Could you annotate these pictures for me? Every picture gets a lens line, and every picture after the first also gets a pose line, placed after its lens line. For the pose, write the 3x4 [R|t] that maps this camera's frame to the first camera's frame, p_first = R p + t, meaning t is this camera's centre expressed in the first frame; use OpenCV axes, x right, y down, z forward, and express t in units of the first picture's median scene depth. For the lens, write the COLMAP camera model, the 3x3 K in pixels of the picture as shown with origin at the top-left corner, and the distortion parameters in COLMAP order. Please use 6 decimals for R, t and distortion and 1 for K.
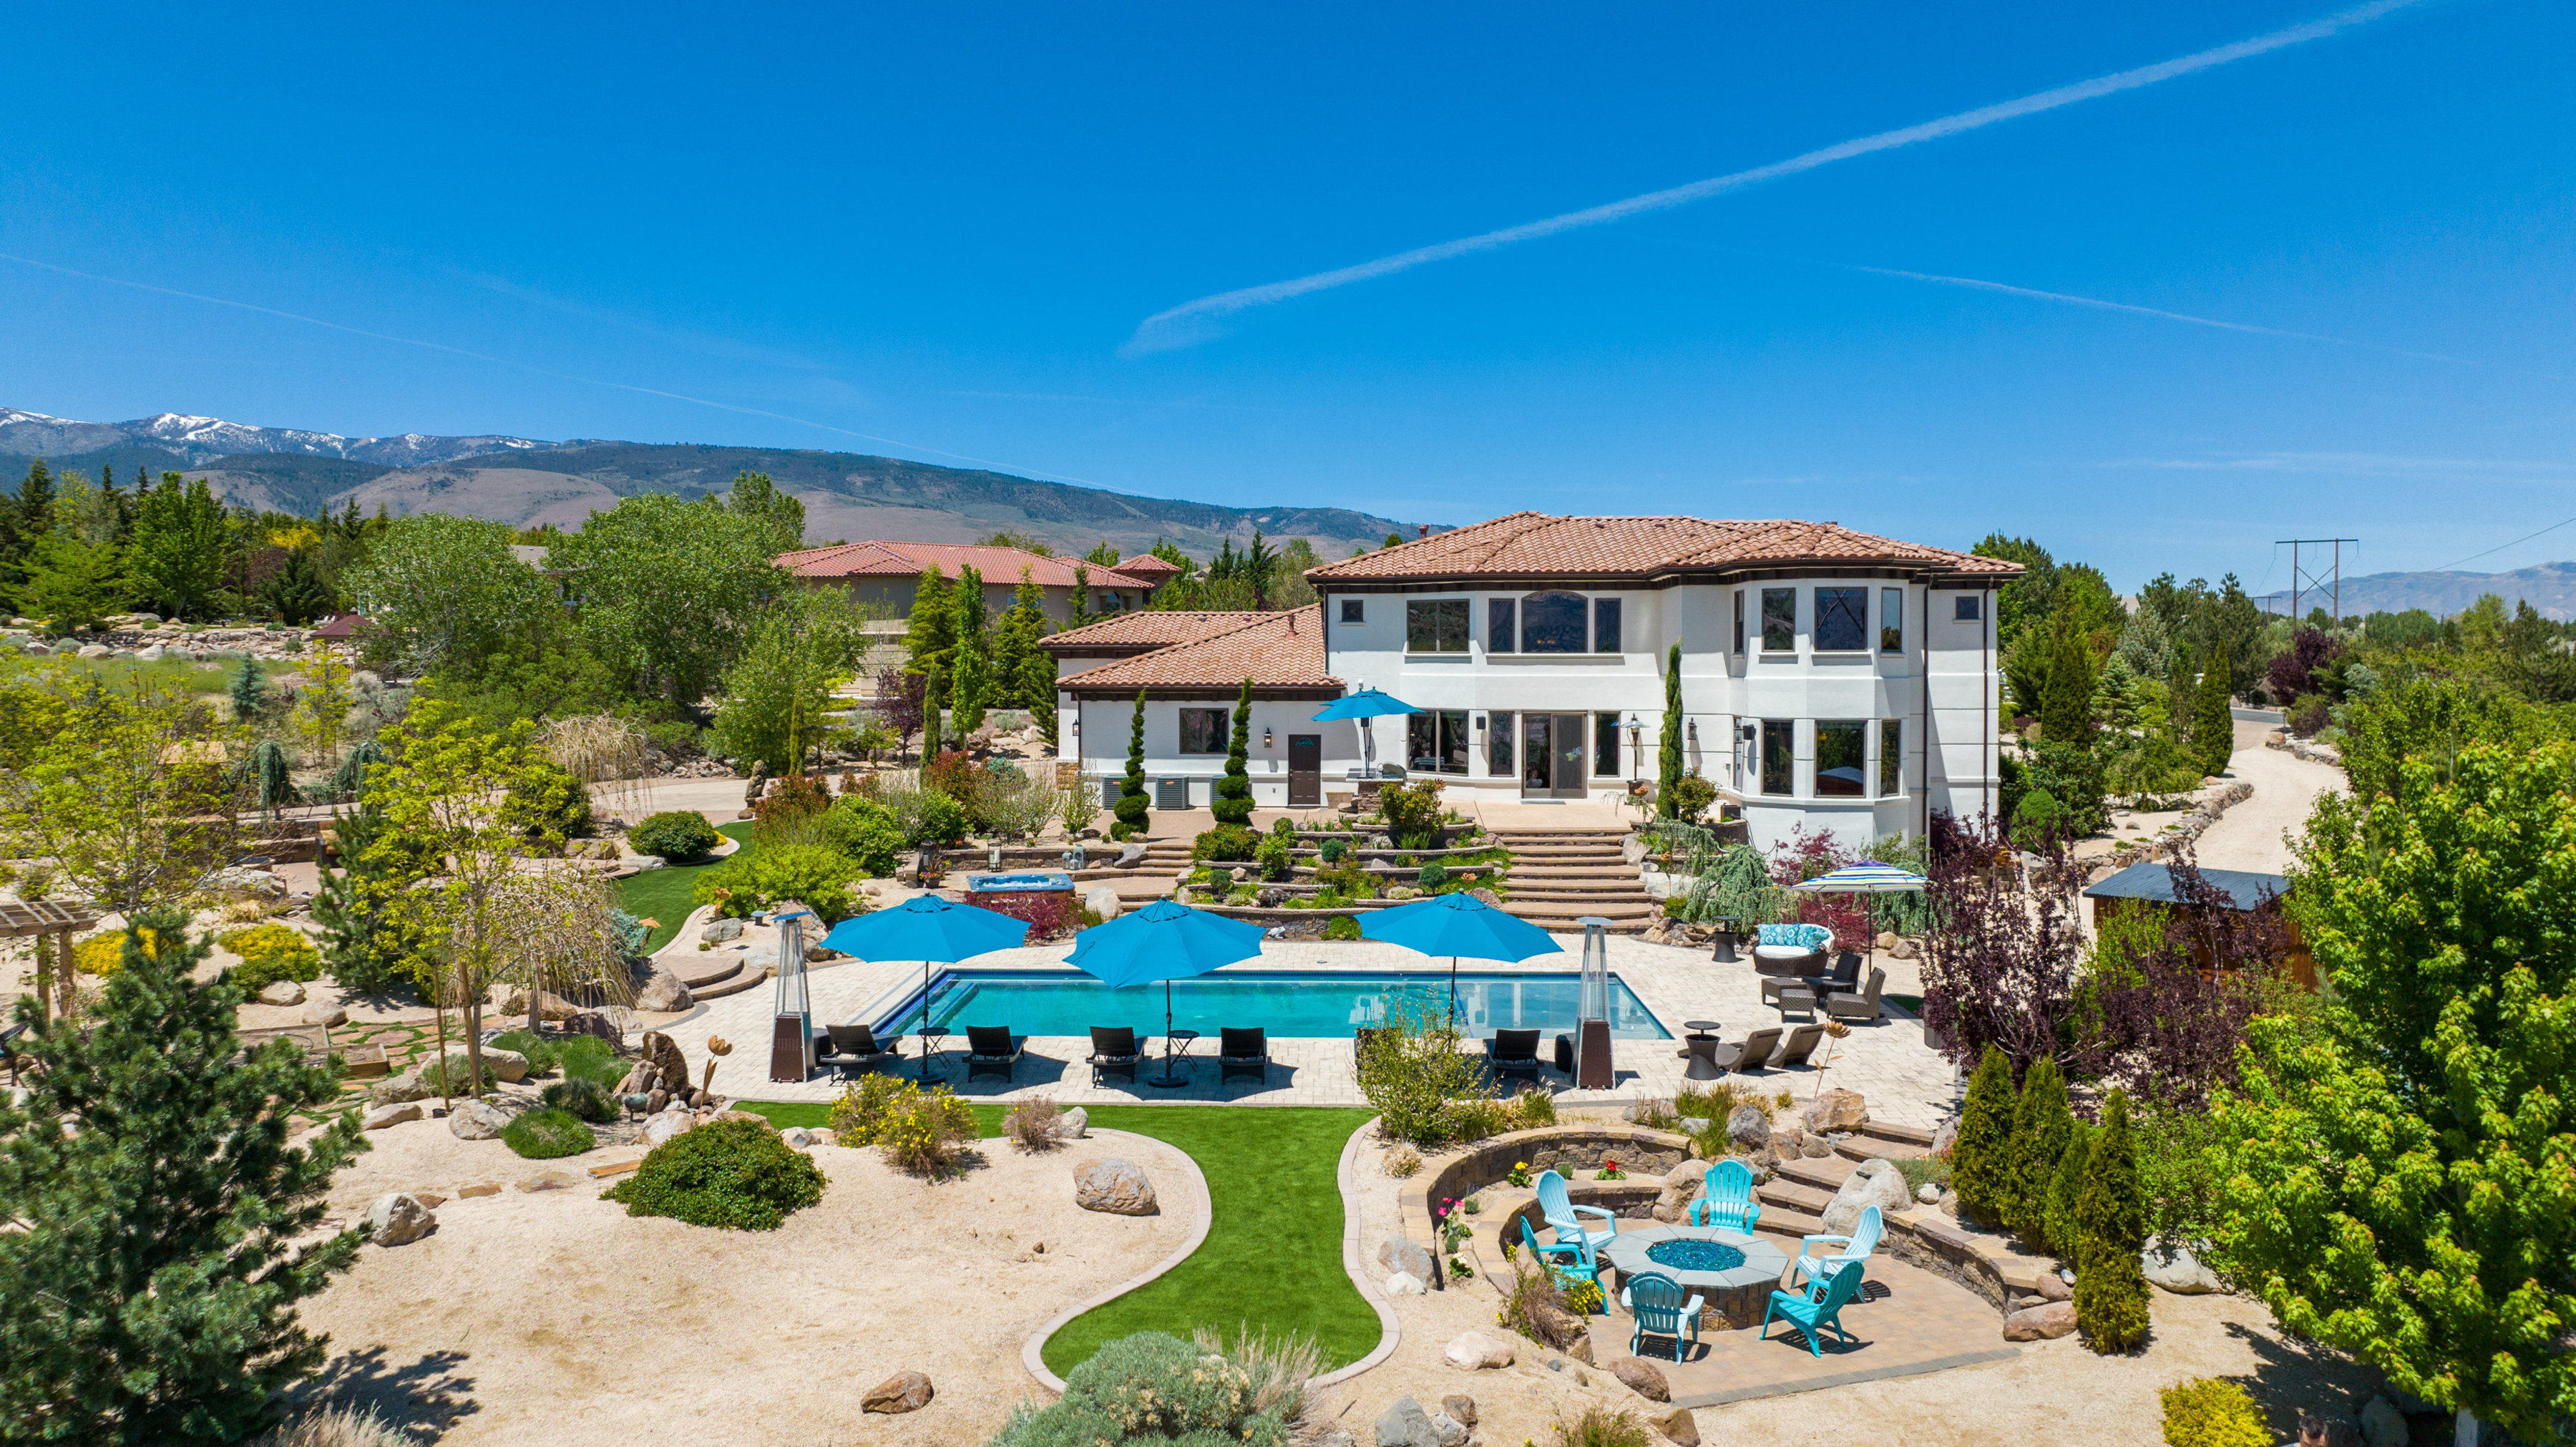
lens RADIAL K [[1829.7, 0, 1288.0], [0, 1829.7, 723.5], [0, 0, 1]] dist [-0.002531, 0.044533]
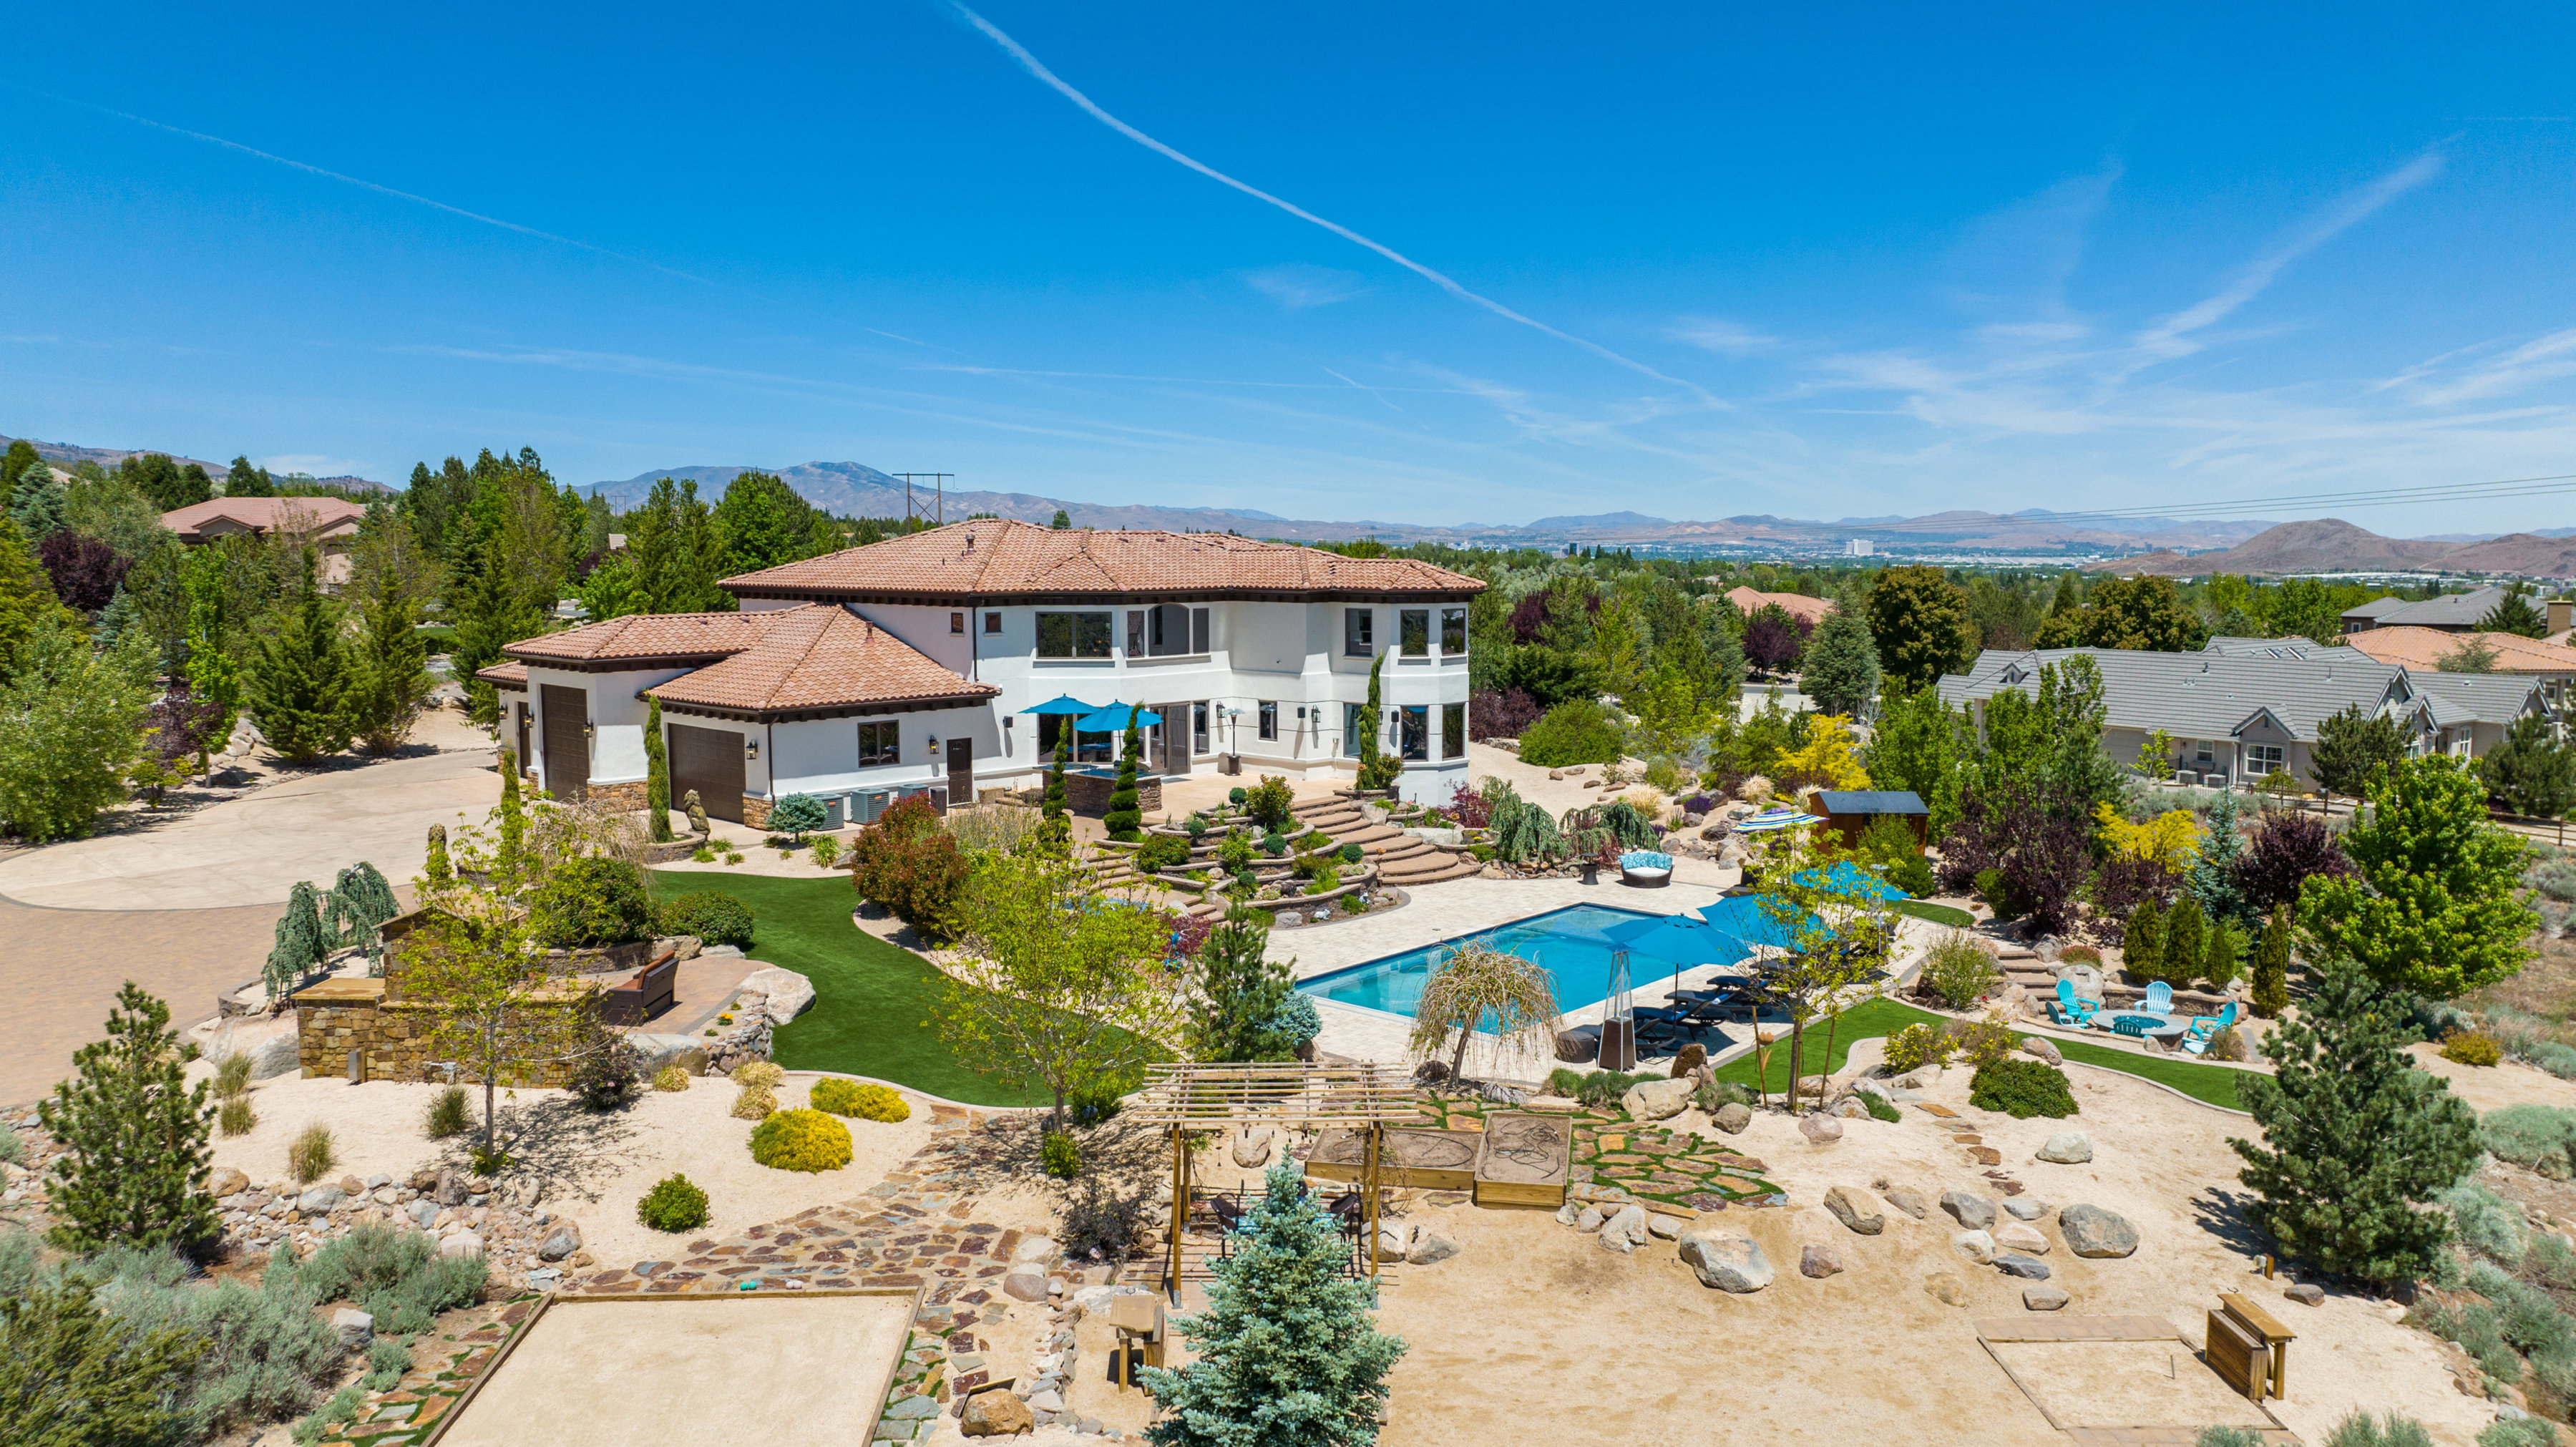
lens RADIAL K [[1829.7, 0, 1288.0], [0, 1829.7, 723.5], [0, 0, 1]] dist [-0.002531, 0.044533]
pose [[0.656043, -0.080524, 0.750415, -0.677918], [0.030686, 0.996316, 0.080083, -0.083769], [-0.754099, -0.029510, 0.656097, 0.145038]]
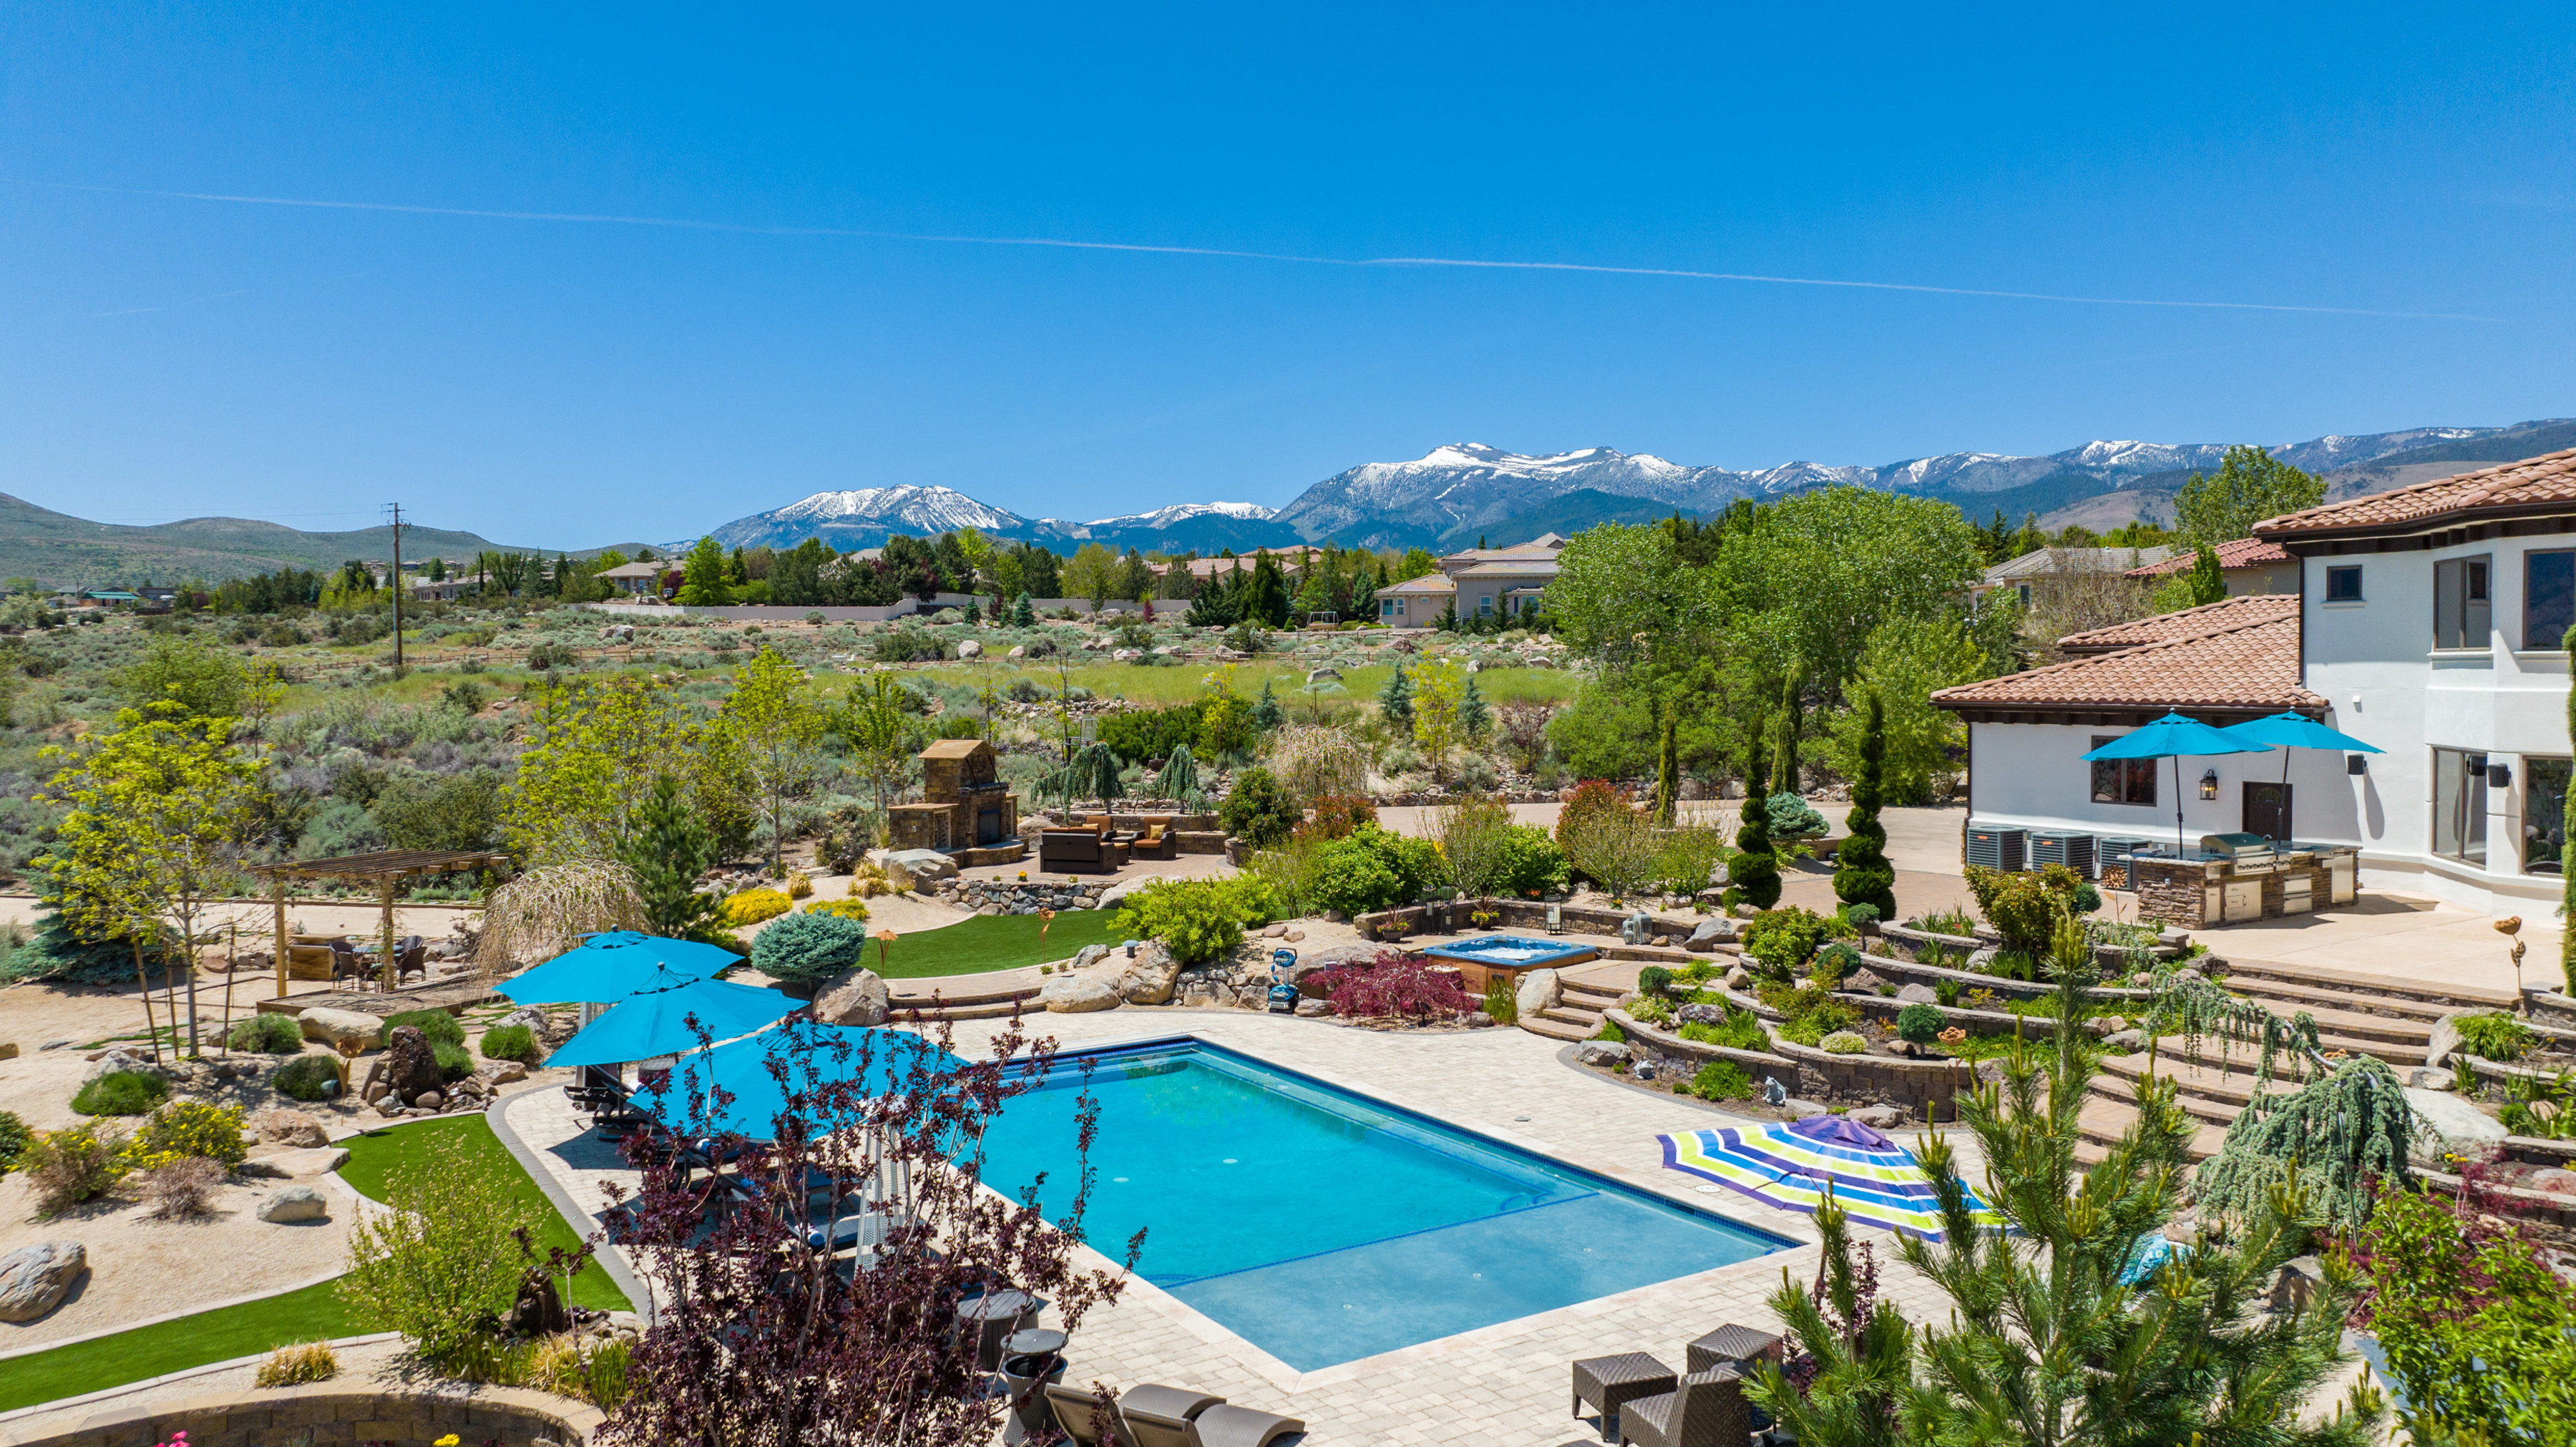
lens RADIAL K [[1857.1, 0, 1288.0], [0, 1857.1, 723.5], [0, 0, 1]] dist [0.000562, -0.001452]
pose [[0.573920, 0.022771, -0.818595, 0.340293], [-0.028818, 0.999556, 0.007600, -0.009633], [0.818404, 0.019228, 0.574321, 0.359341]]
